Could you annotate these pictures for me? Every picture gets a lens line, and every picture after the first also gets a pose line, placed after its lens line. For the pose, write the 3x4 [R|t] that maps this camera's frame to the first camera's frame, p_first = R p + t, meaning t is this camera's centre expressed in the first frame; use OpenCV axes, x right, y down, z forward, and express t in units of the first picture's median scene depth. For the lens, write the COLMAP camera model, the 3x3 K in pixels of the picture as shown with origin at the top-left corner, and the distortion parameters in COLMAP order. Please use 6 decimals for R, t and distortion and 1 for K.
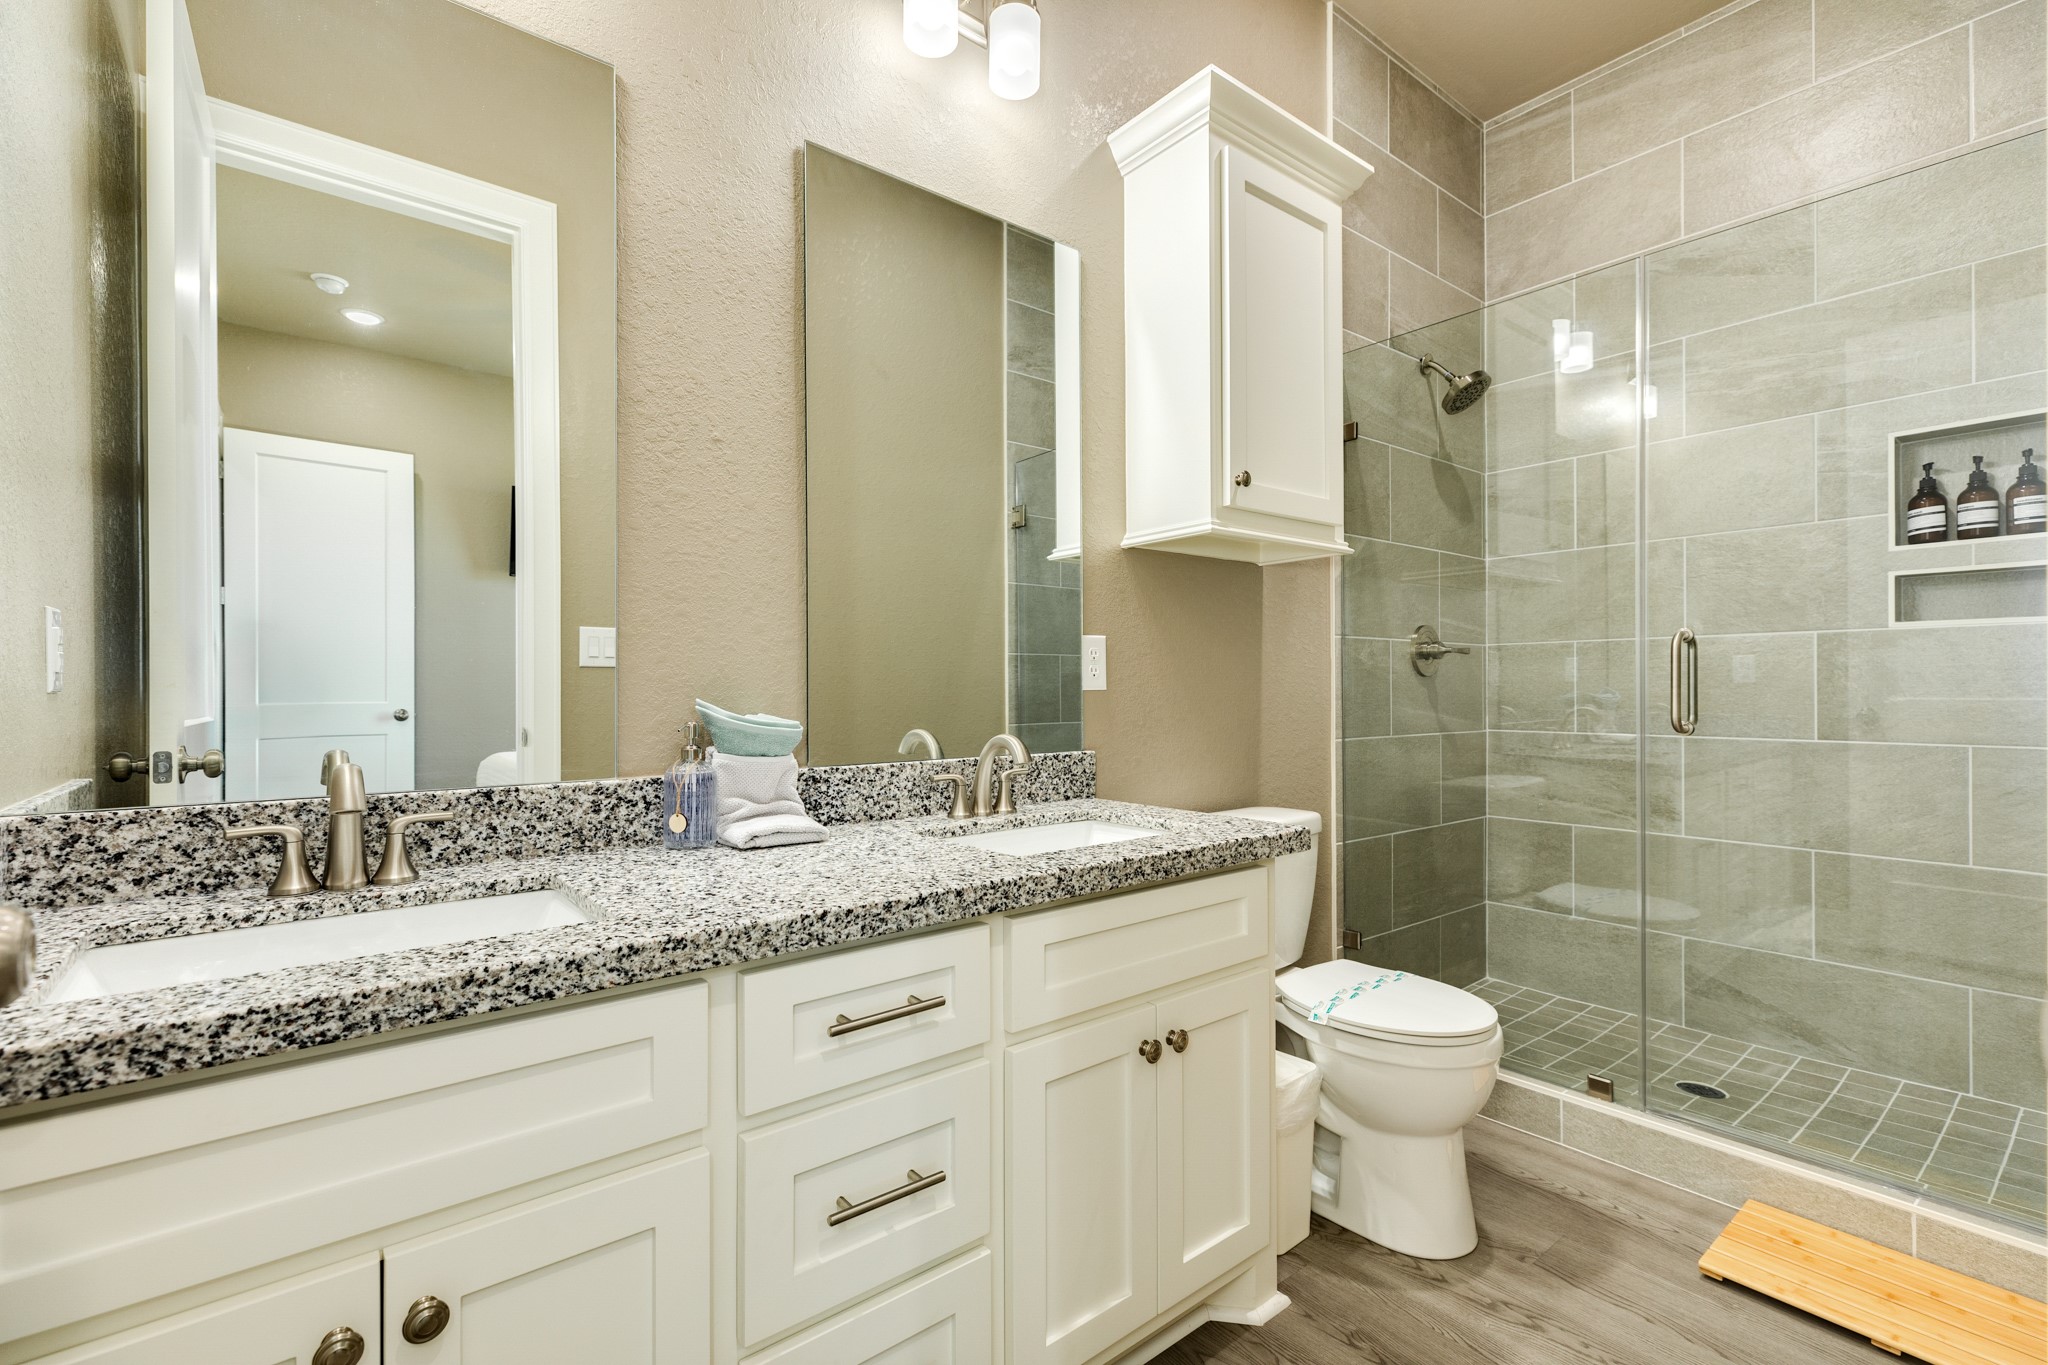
lens RADIAL K [[919.9, 0, 1027.6], [0, 919.9, 688.4], [0, 0, 1]] dist [0.010142, 0.001301]
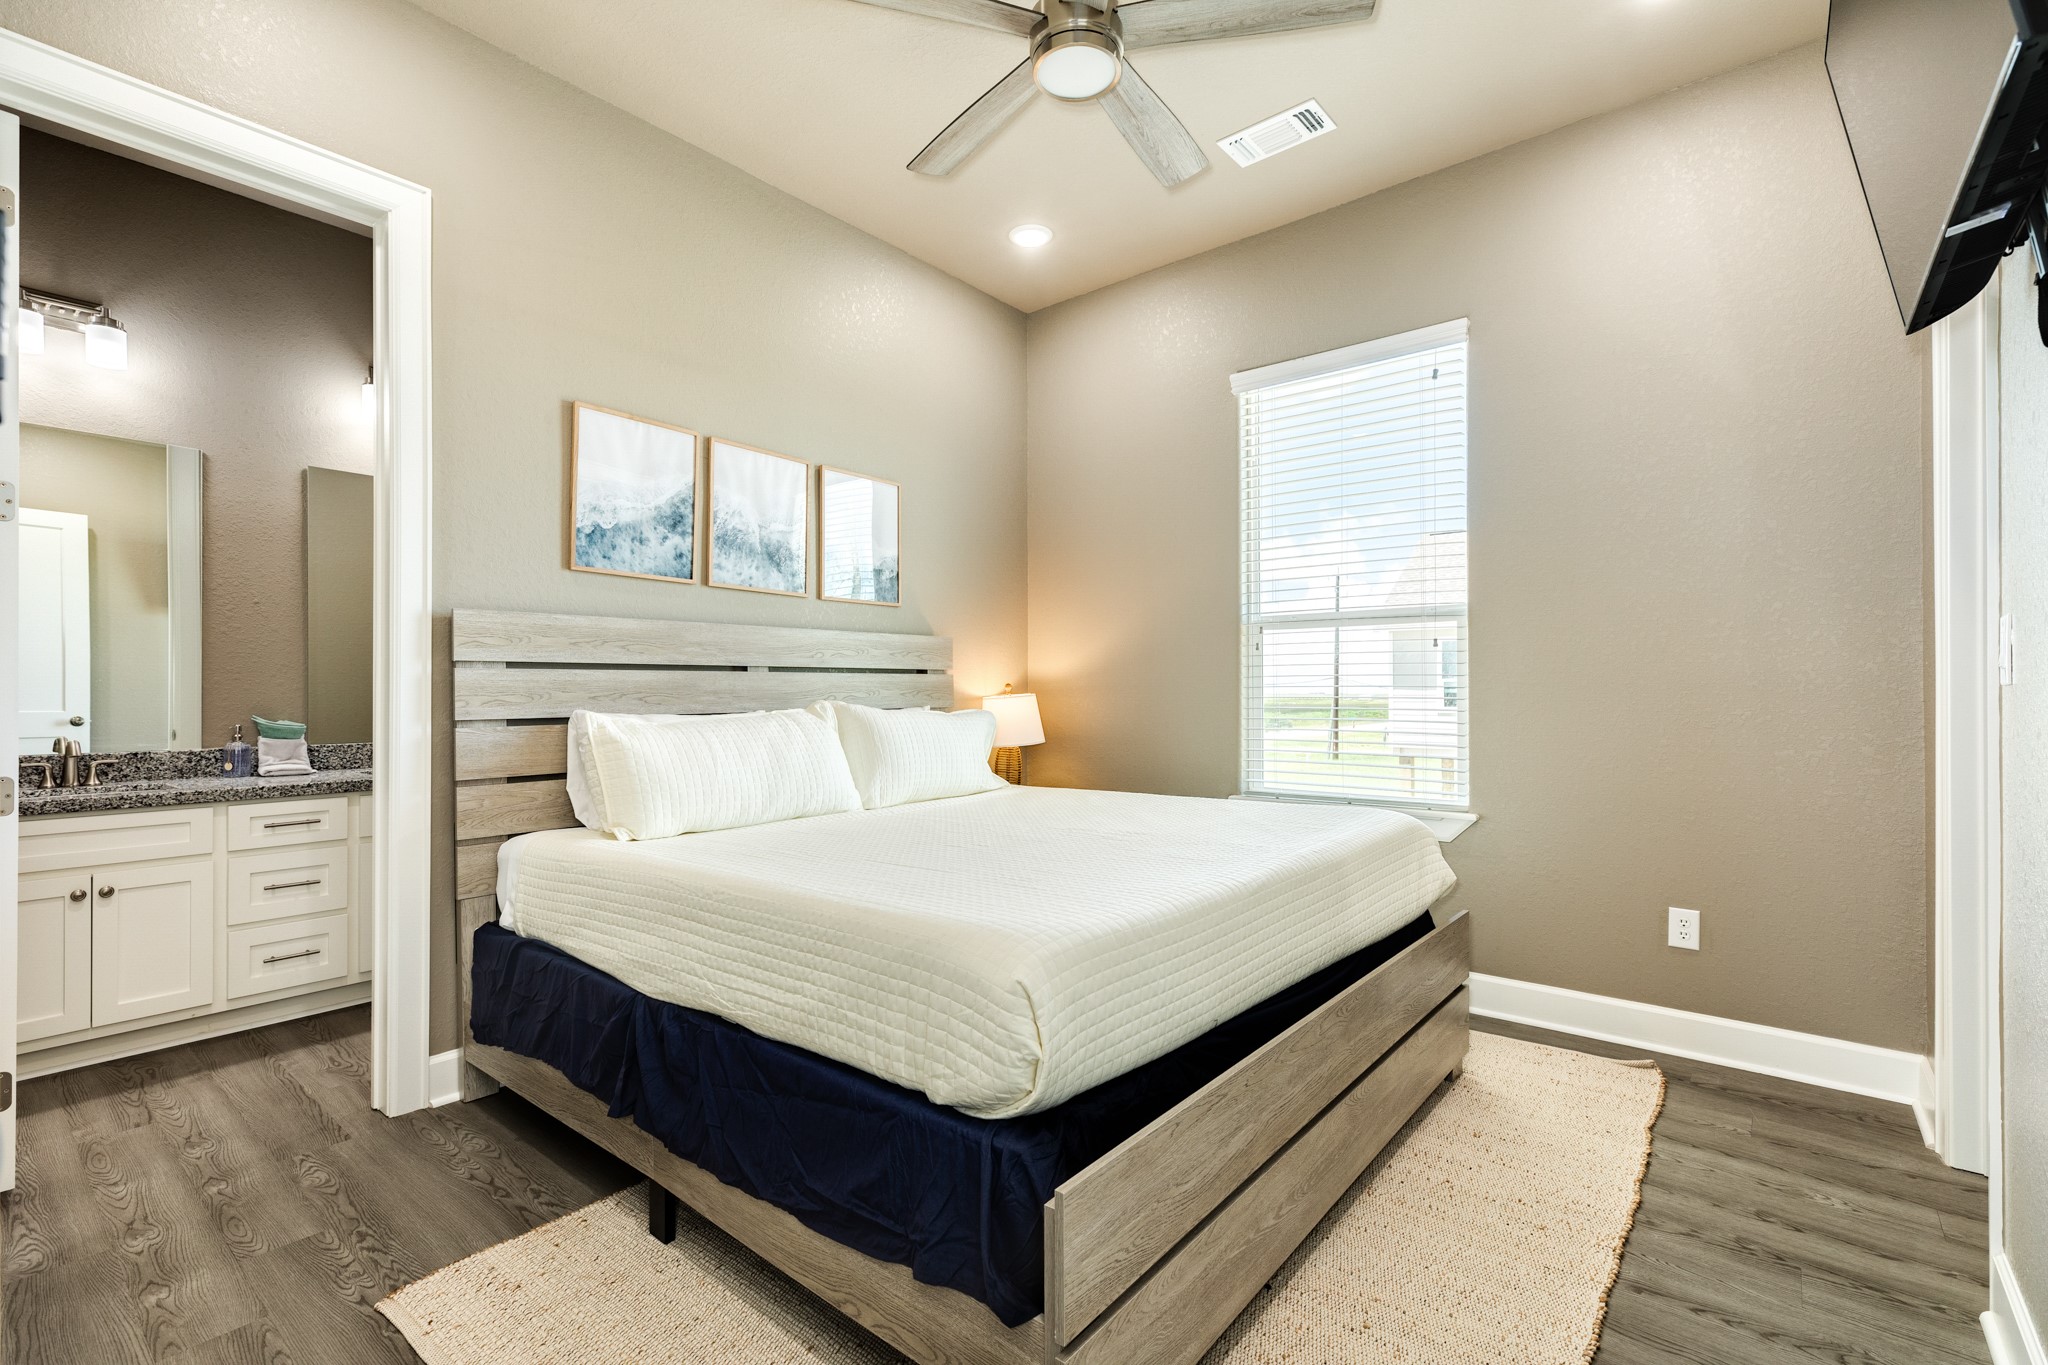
lens RADIAL K [[919.9, 0, 1026.1], [0, 919.9, 688.6], [0, 0, 1]] dist [0.010142, 0.001301]
pose [[0.978243, 0.001651, 0.207454, 0.967164], [-0.001458, 0.999998, -0.001084, -0.049225], [-0.207456, 0.000758, 0.978244, -1.514730]]
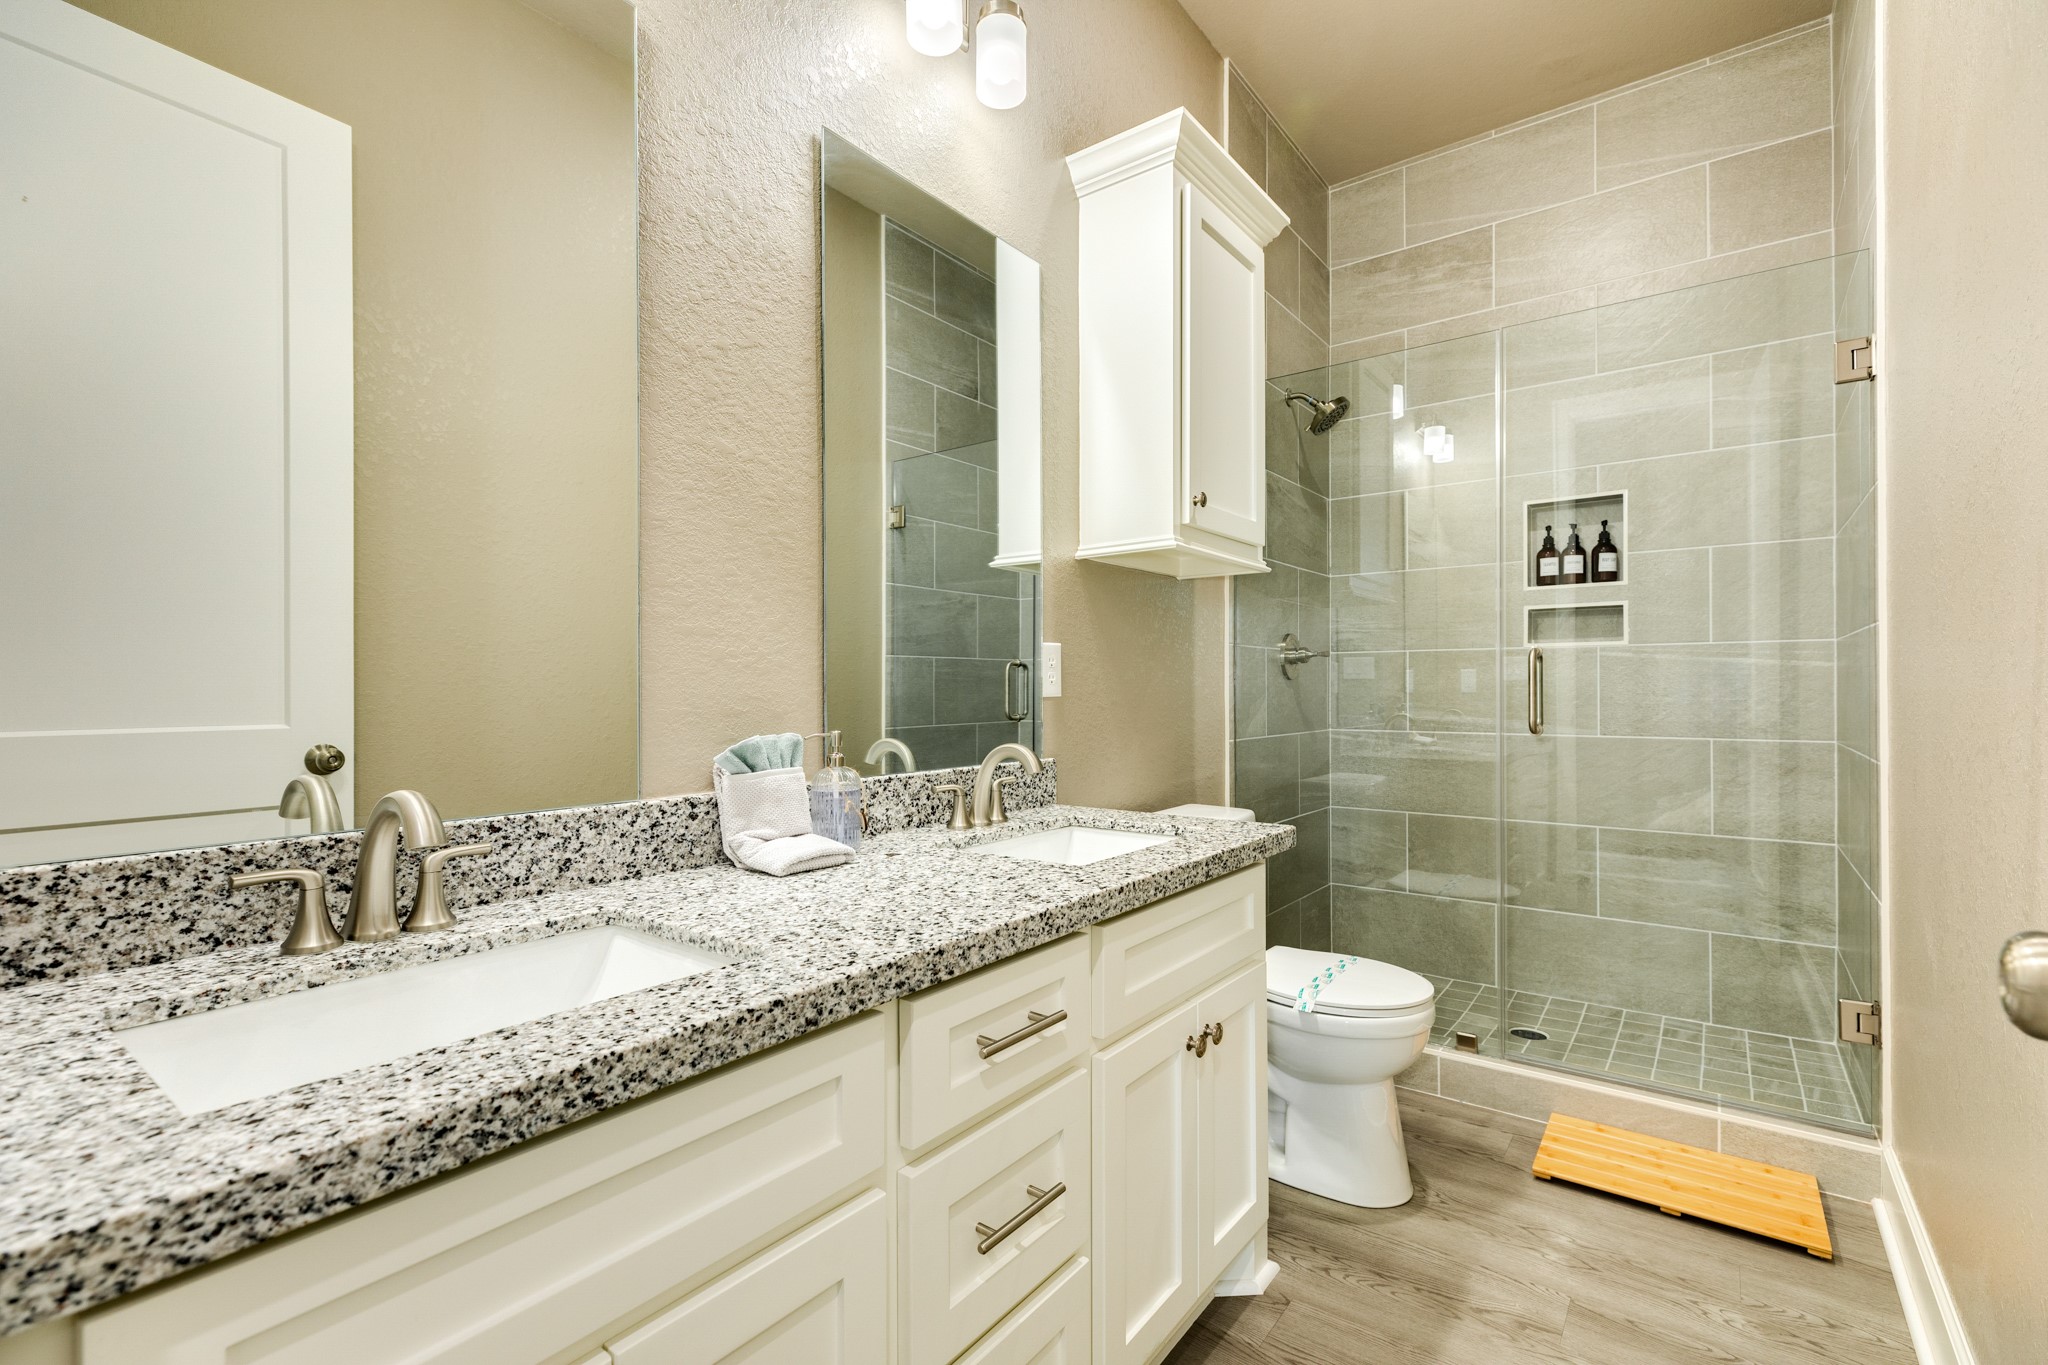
lens RADIAL K [[919.9, 0, 1036.1], [0, 919.9, 684.4], [0, 0, 1]] dist [0.010142, 0.001301]
pose [[0.970545, 0.001974, 0.240913, -0.237852], [-0.001390, 0.999996, -0.002597, -0.012623], [-0.240917, 0.002185, 0.970543, 0.018373]]
